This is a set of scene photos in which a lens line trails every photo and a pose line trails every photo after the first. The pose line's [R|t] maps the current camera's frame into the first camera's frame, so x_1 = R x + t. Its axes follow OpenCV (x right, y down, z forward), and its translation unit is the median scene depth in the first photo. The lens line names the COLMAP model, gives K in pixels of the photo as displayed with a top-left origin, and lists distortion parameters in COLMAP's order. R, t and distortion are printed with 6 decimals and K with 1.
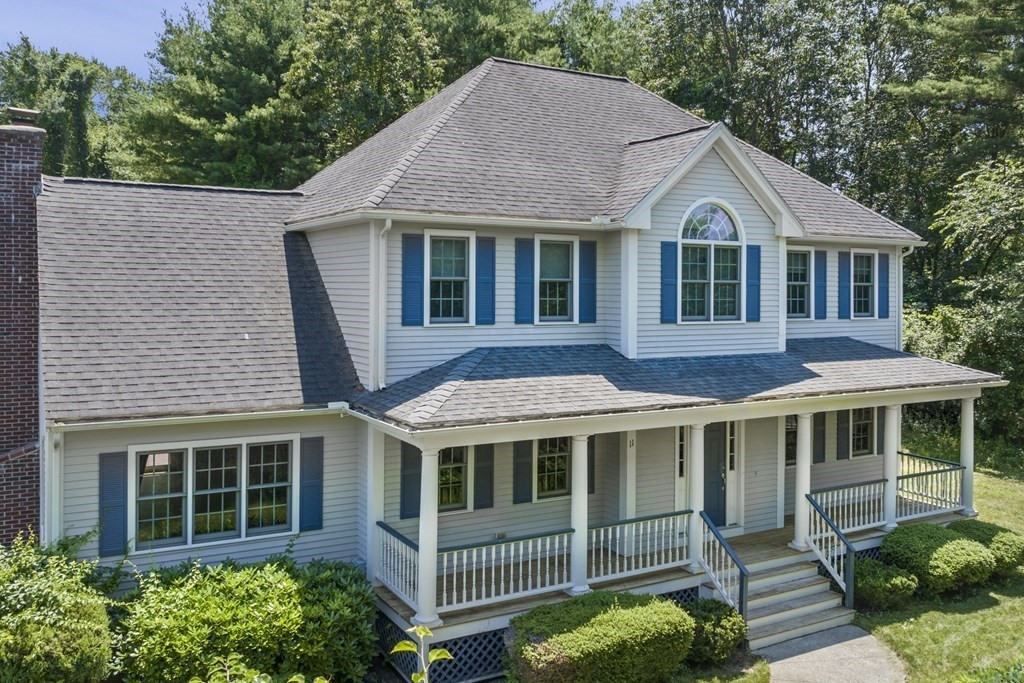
lens RADIAL K [[860.7, 0, 510.7], [0, 860.7, 286.5], [0, 0, 1]] dist [-0.008816, -0.010226]
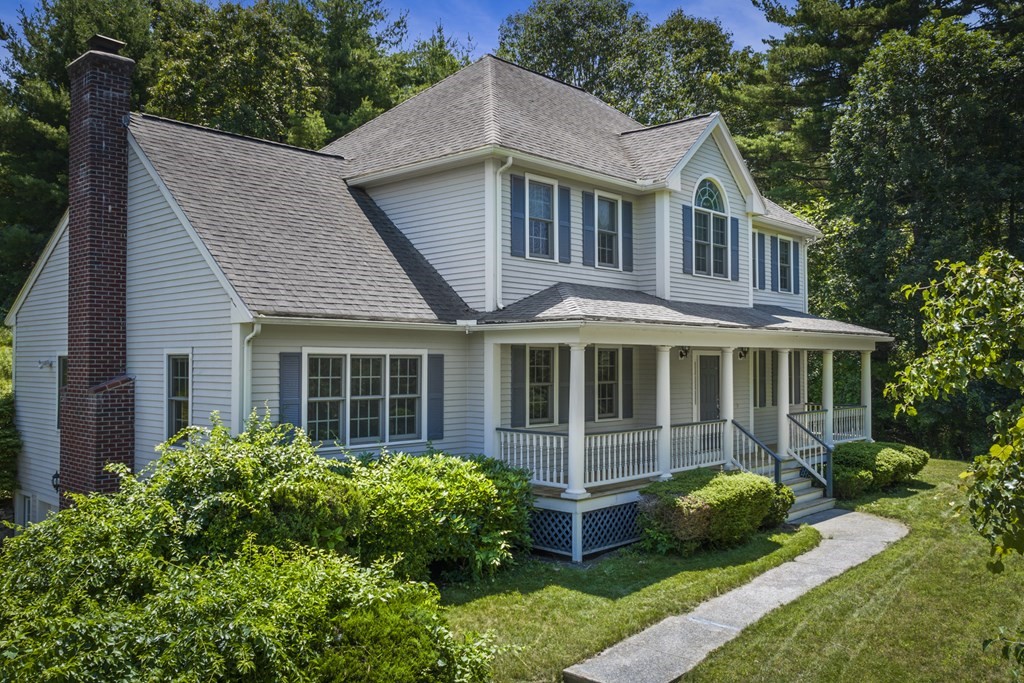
lens RADIAL K [[843.0, 0, 512.0], [0, 843.0, 341.5], [0, 0, 1]] dist [-0.006447, -0.013931]
pose [[0.955819, -0.003134, 0.293940, -0.409380], [0.009514, 0.999749, -0.020279, 0.164314], [-0.293803, 0.022180, 0.955609, -0.047791]]
